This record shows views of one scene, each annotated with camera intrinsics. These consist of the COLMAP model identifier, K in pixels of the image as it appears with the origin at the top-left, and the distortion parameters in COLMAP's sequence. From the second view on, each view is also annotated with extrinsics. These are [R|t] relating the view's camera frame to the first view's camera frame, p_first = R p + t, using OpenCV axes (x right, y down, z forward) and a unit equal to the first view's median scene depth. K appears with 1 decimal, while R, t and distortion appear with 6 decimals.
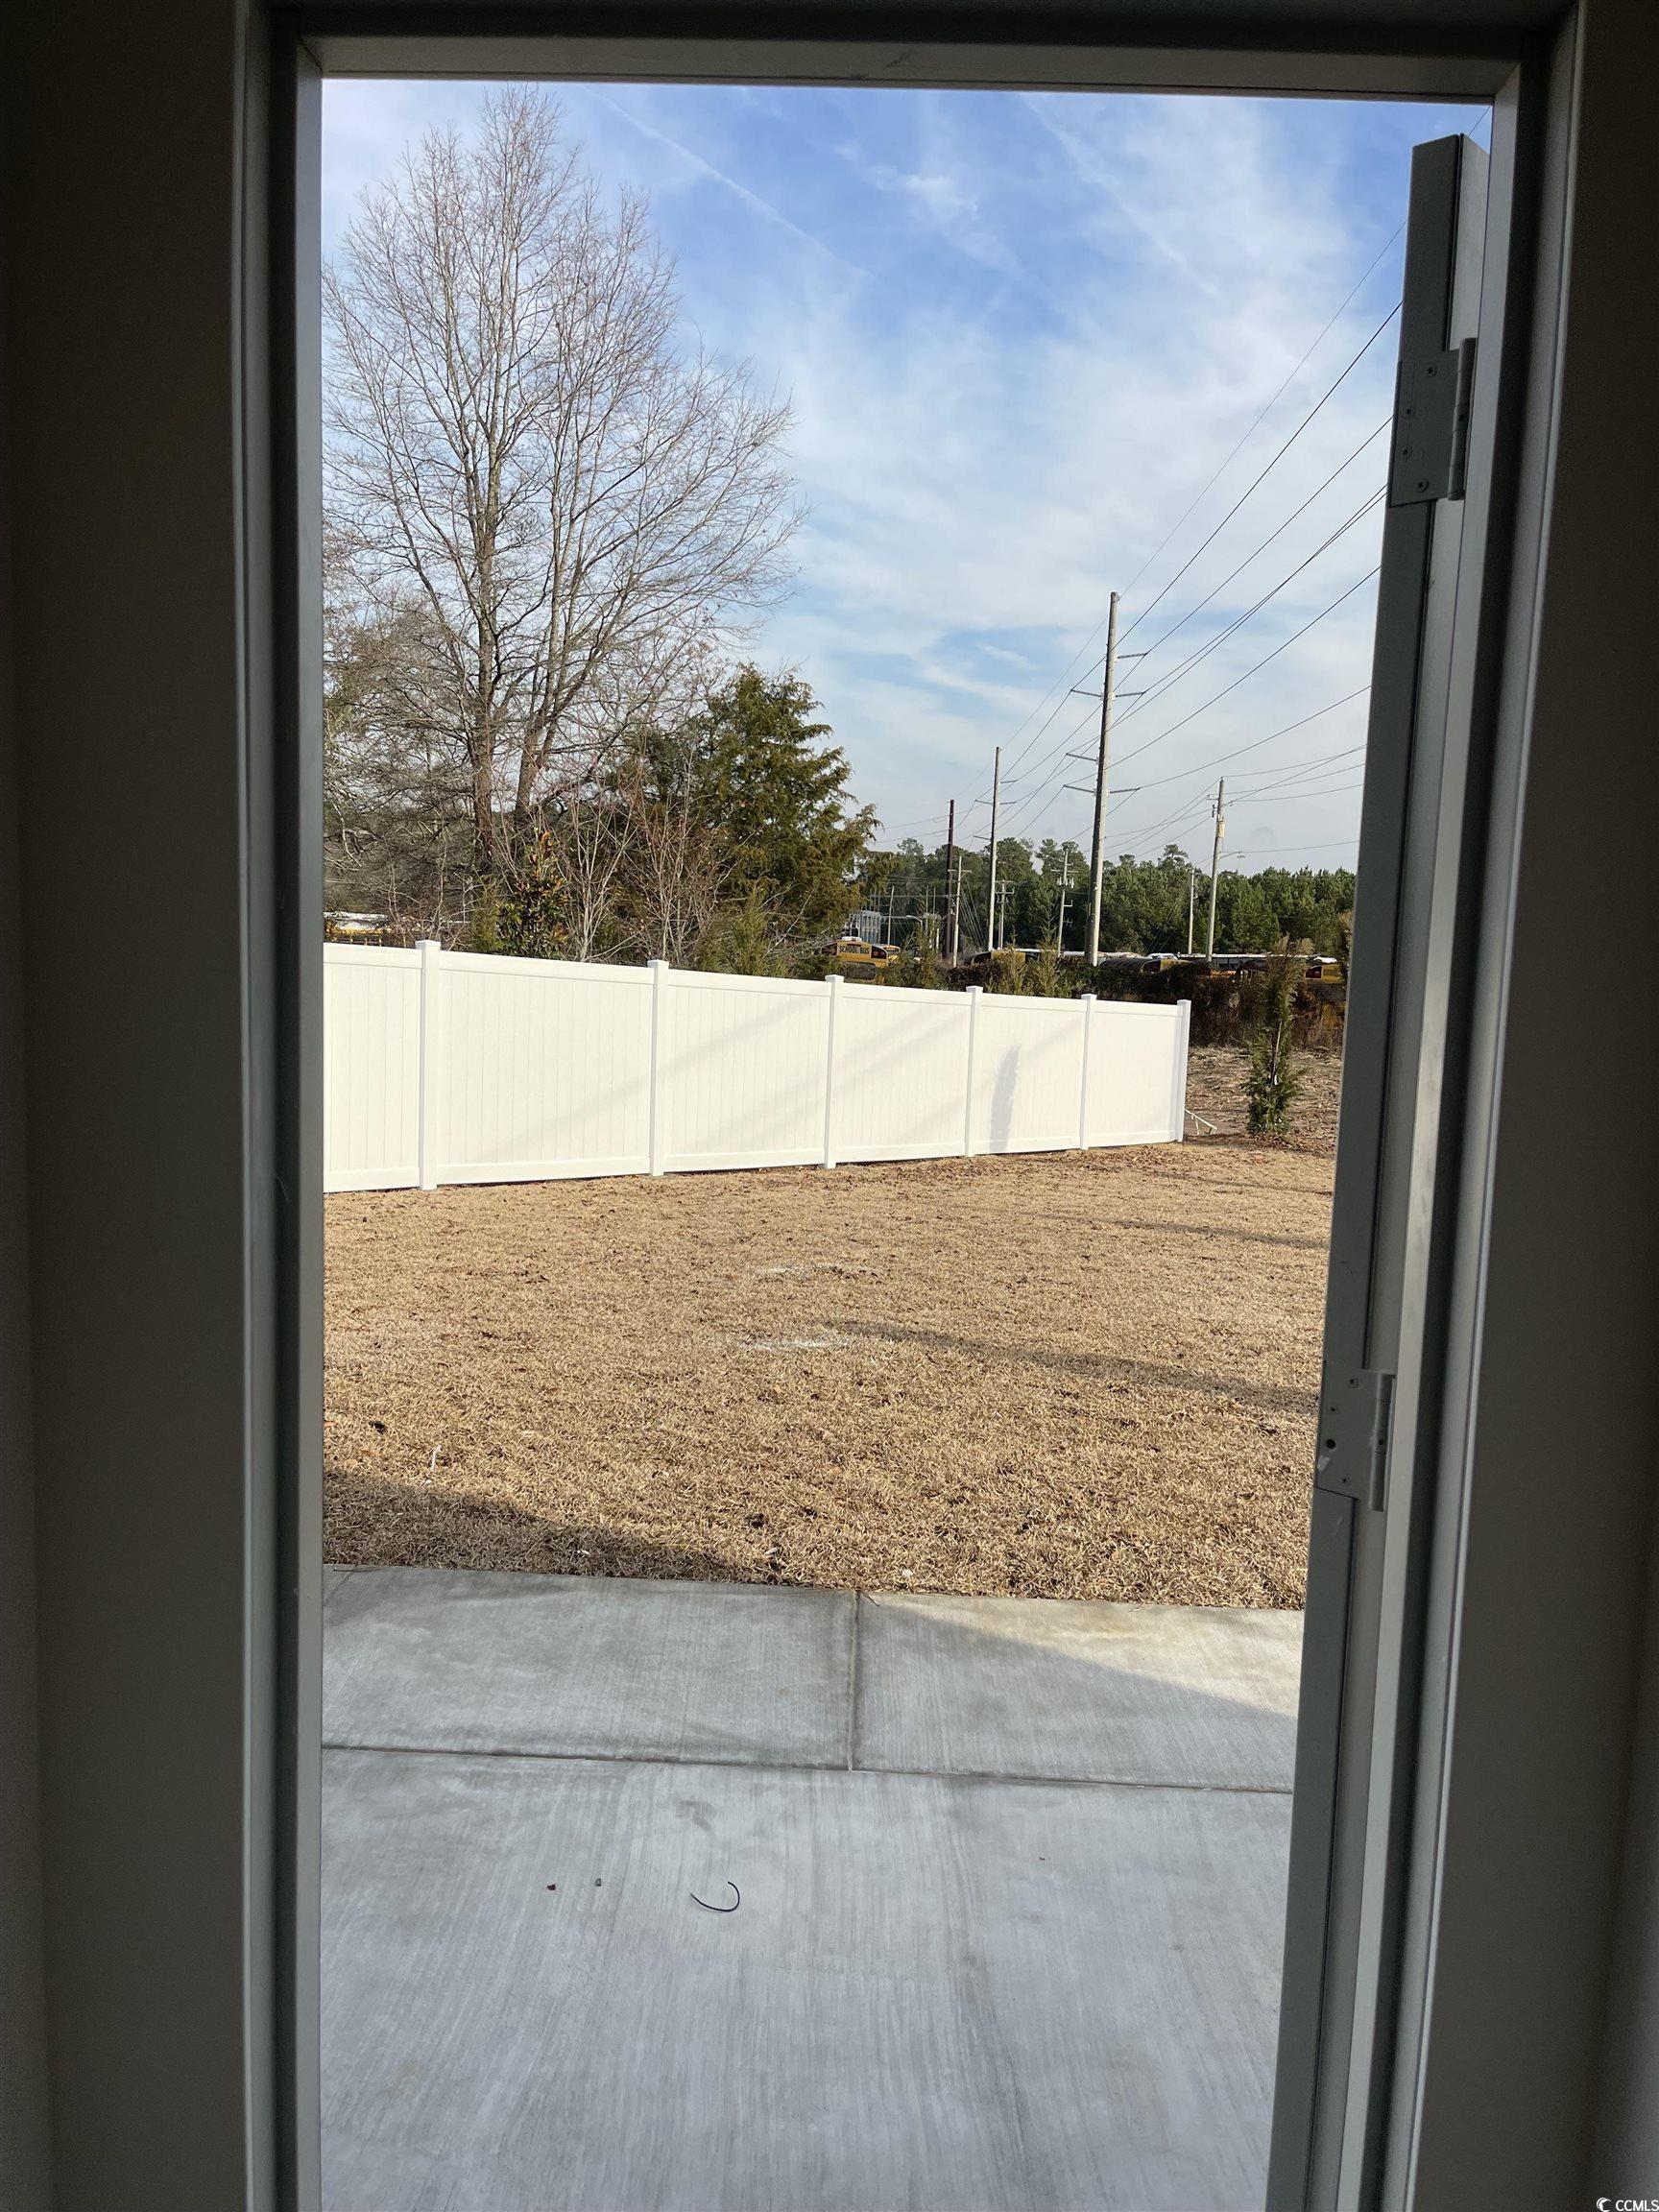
lens RADIAL K [[1677.7, 0, 838.7], [0, 1677.7, 1123.1], [0, 0, 1]] dist [0.073393, -0.085859]
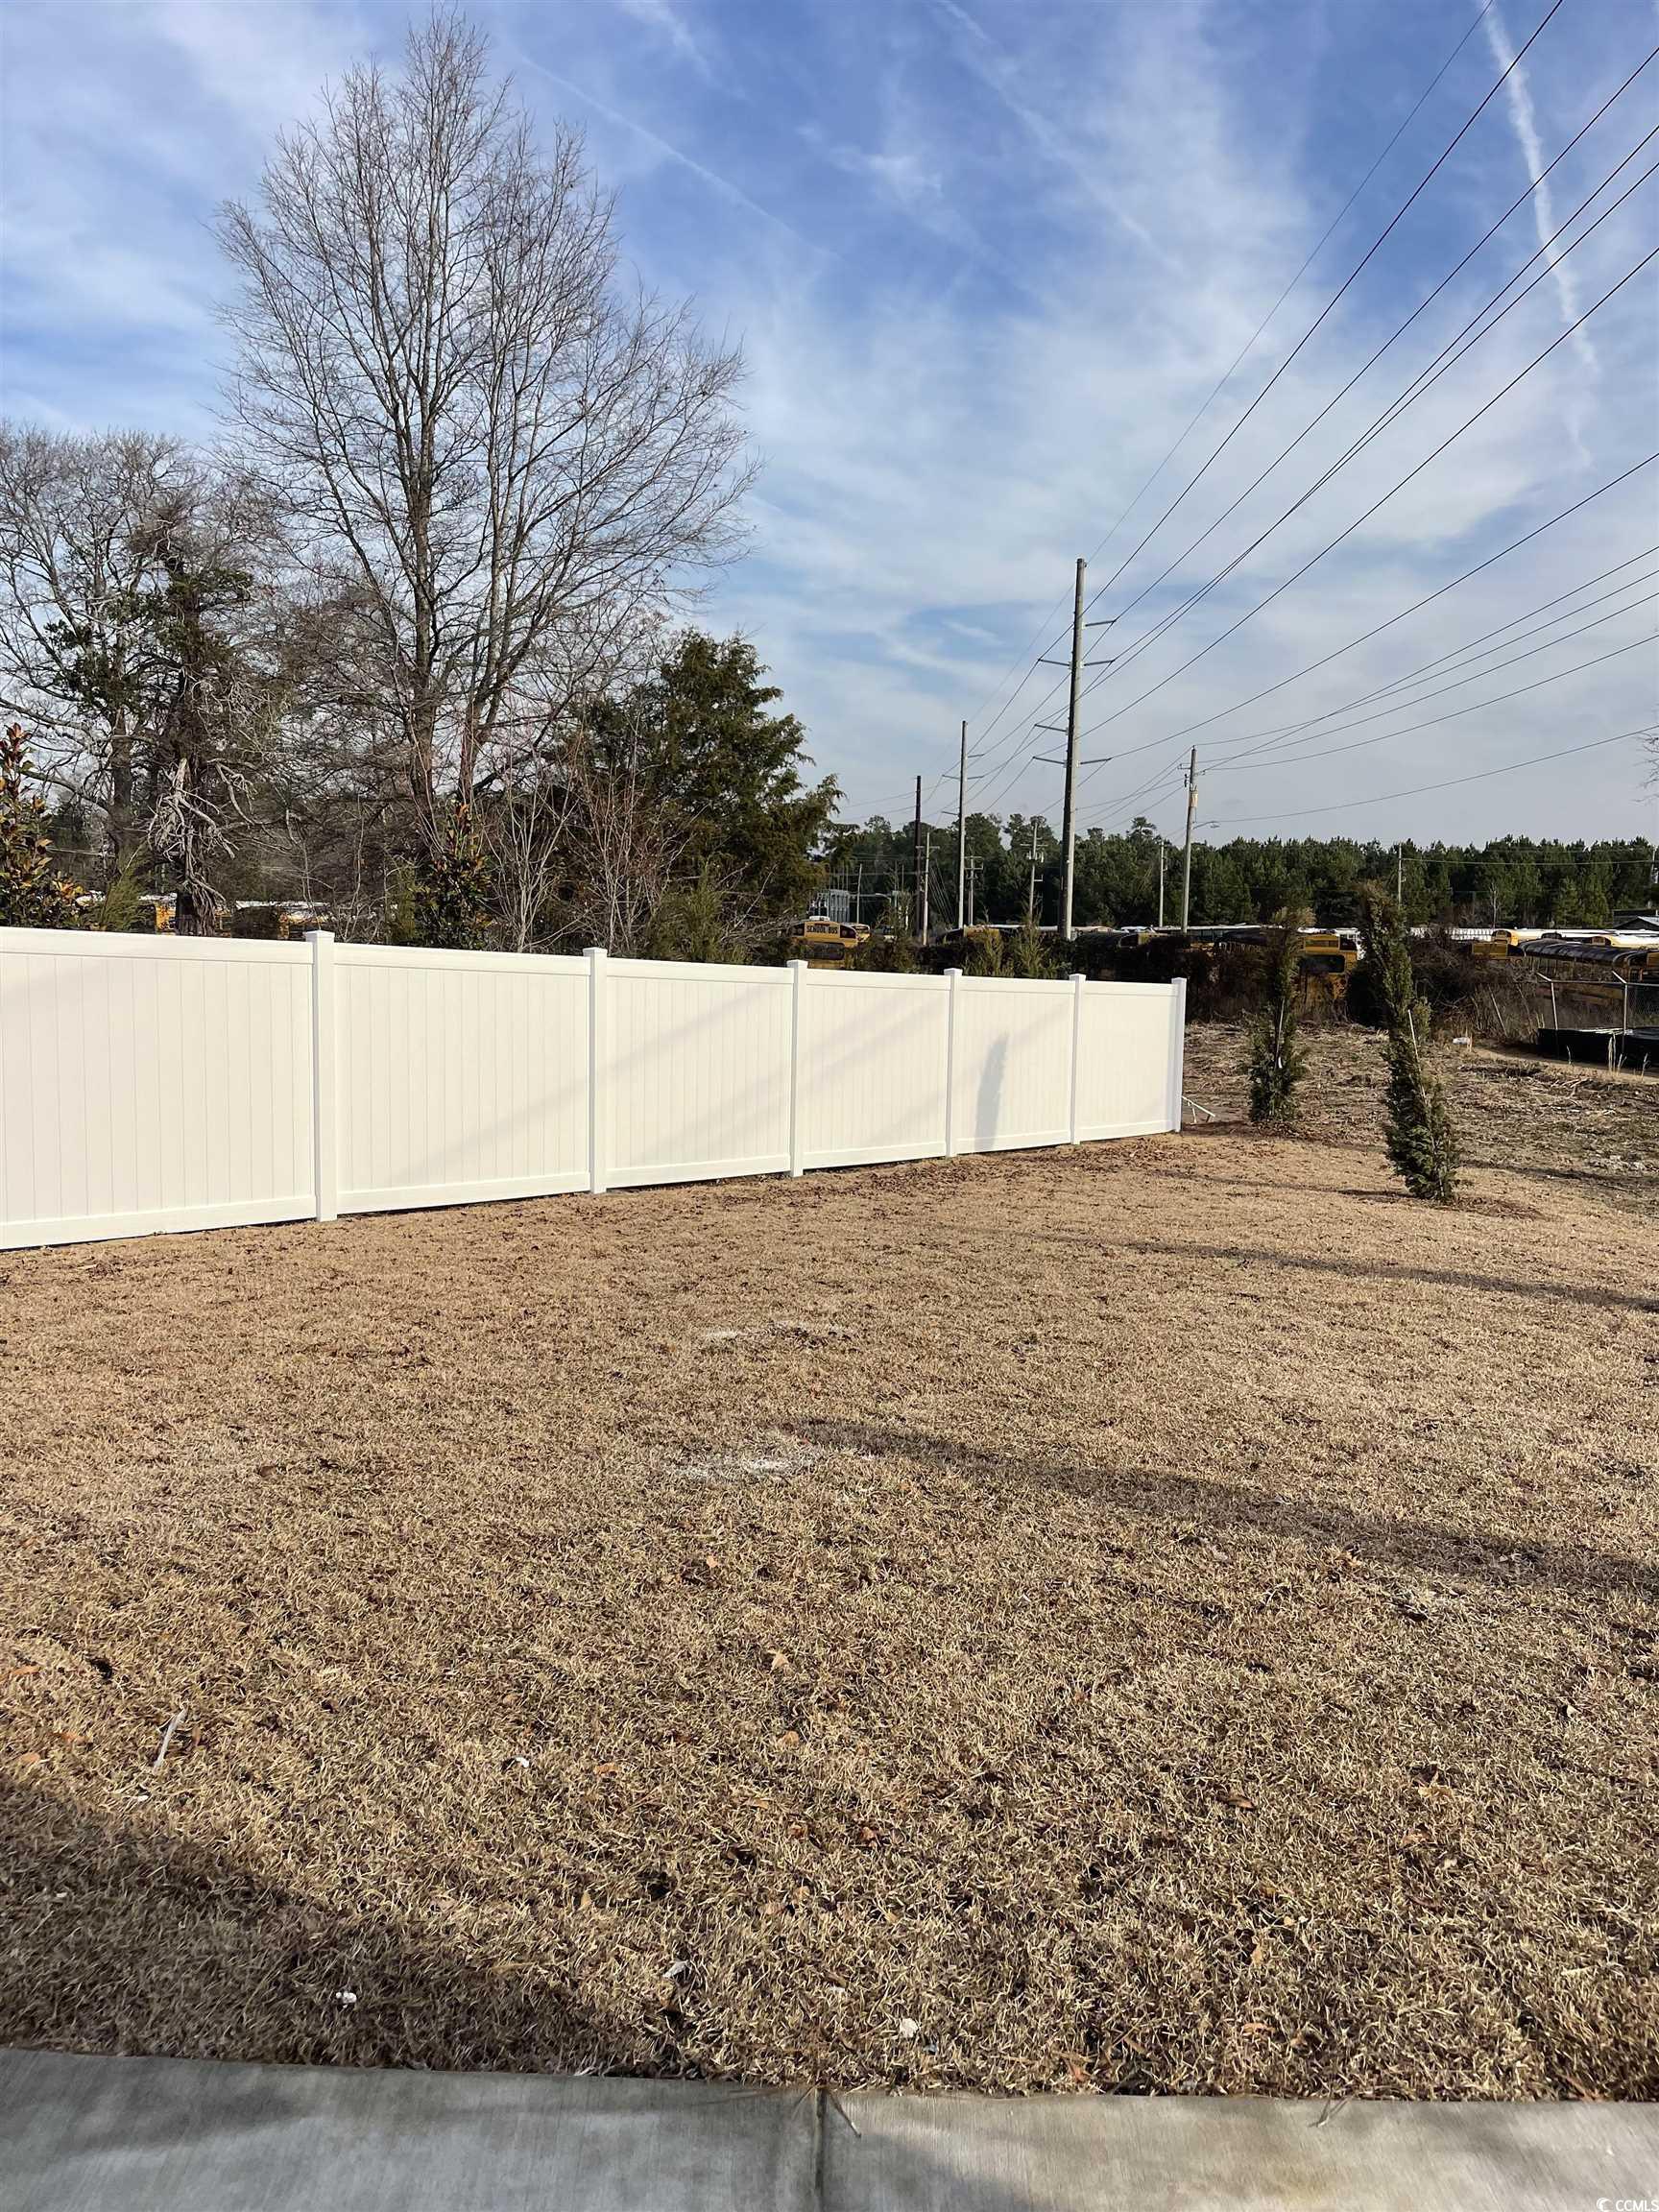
lens RADIAL K [[1677.7, 0, 820.1], [0, 1677.7, 1091.1], [0, 0, 1]] dist [0.073393, -0.085859]
pose [[0.999791, -0.019810, 0.005073, 0.004108], [0.019842, 0.999783, -0.006316, -0.014250], [-0.004947, 0.006416, 0.999967, 0.121552]]
